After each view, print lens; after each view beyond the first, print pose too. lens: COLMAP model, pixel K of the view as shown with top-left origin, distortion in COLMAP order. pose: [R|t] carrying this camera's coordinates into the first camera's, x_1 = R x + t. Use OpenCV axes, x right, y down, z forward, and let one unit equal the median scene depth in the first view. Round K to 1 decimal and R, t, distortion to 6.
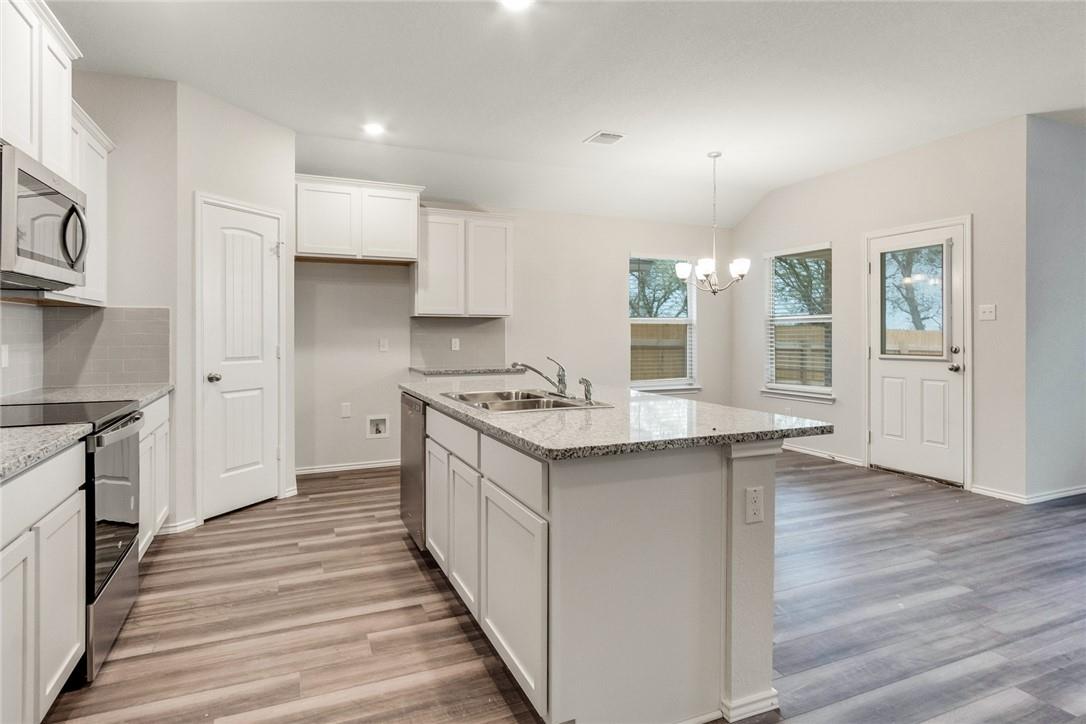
lens RADIAL K [[599.1, 0, 552.7], [0, 599.1, 335.8], [0, 0, 1]] dist [0.002070, 0.003503]
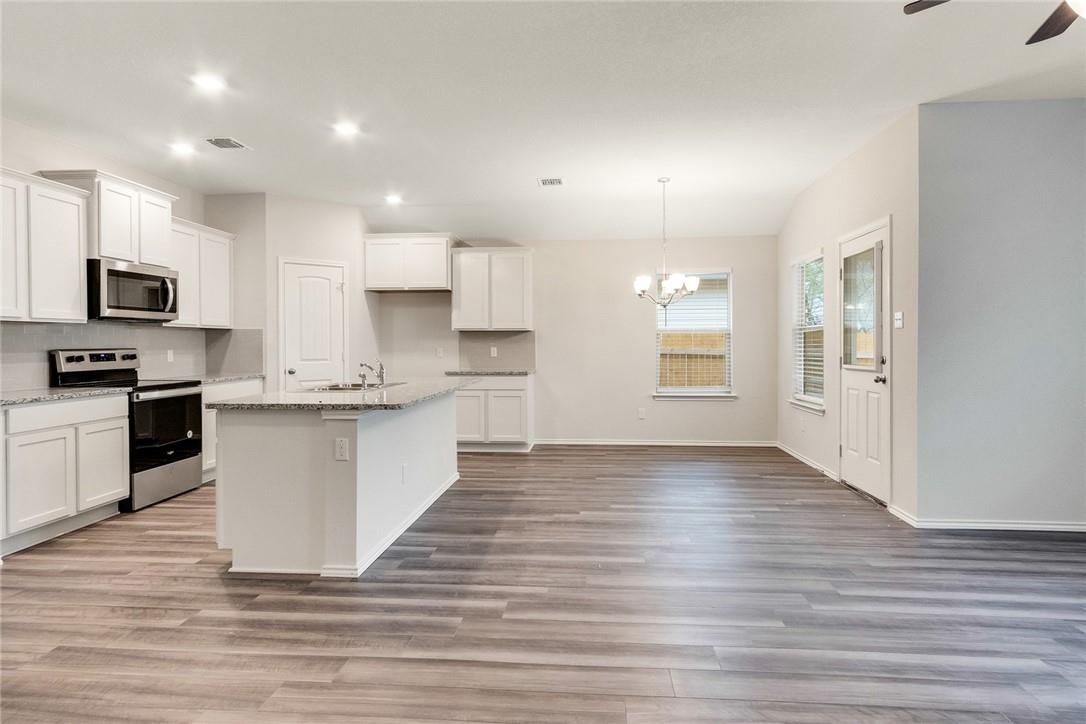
lens RADIAL K [[599.1, 0, 555.7], [0, 599.1, 350.3], [0, 0, 1]] dist [0.002070, 0.003503]
pose [[0.881483, 0.003435, -0.472204, 0.711700], [0.000934, 0.999959, 0.009017, -0.000891], [0.472216, -0.008389, 0.881443, -0.069764]]
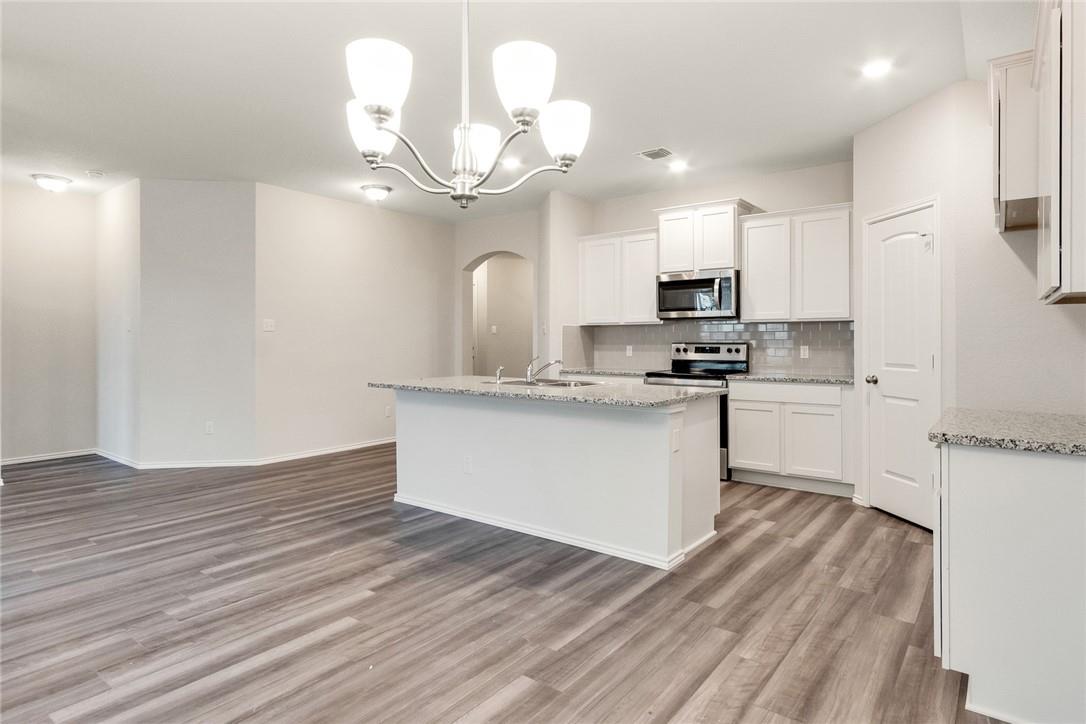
lens RADIAL K [[599.1, 0, 538.9], [0, 599.1, 335.6], [0, 0, 1]] dist [0.002070, 0.003503]
pose [[-0.883336, -0.002939, -0.468731, 0.433436], [-0.003136, 0.999995, -0.000361, -0.008938], [0.468729, 0.001151, -0.883341, 1.473924]]
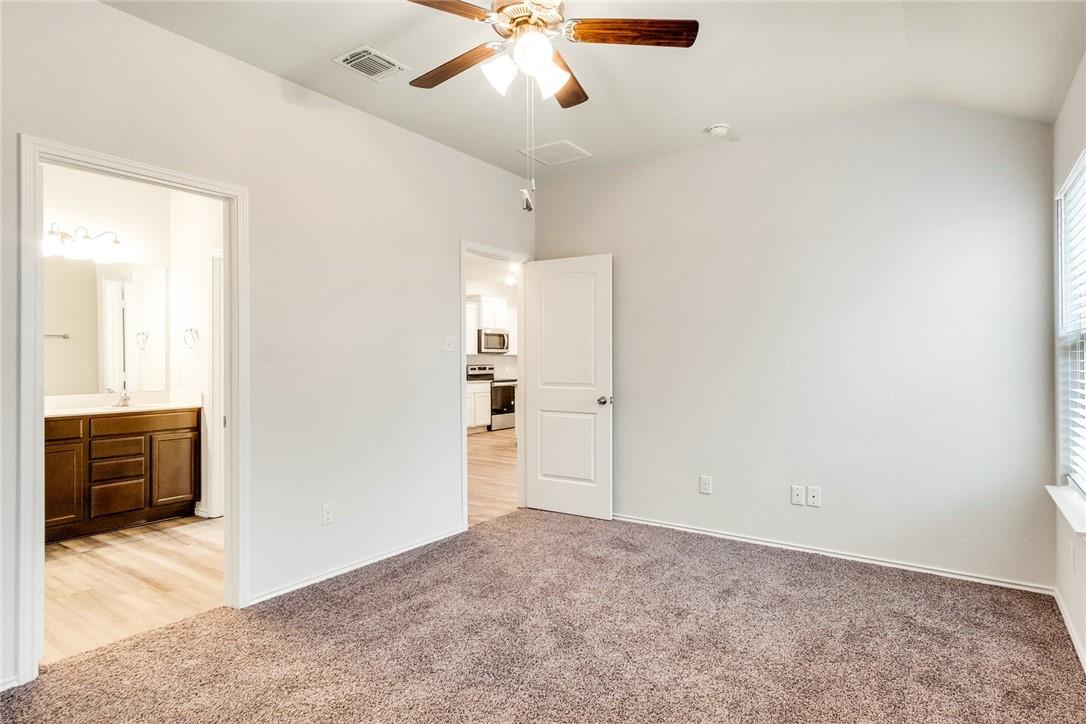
lens RADIAL K [[599.1, 0, 548.8], [0, 599.1, 362.9], [0, 0, 1]] dist [0.002070, 0.003503]
pose [[0.522524, -0.006863, -0.852597, 1.824785], [0.001979, 0.999975, -0.006837, 0.014314], [0.852622, 0.001885, 0.522524, -0.602107]]
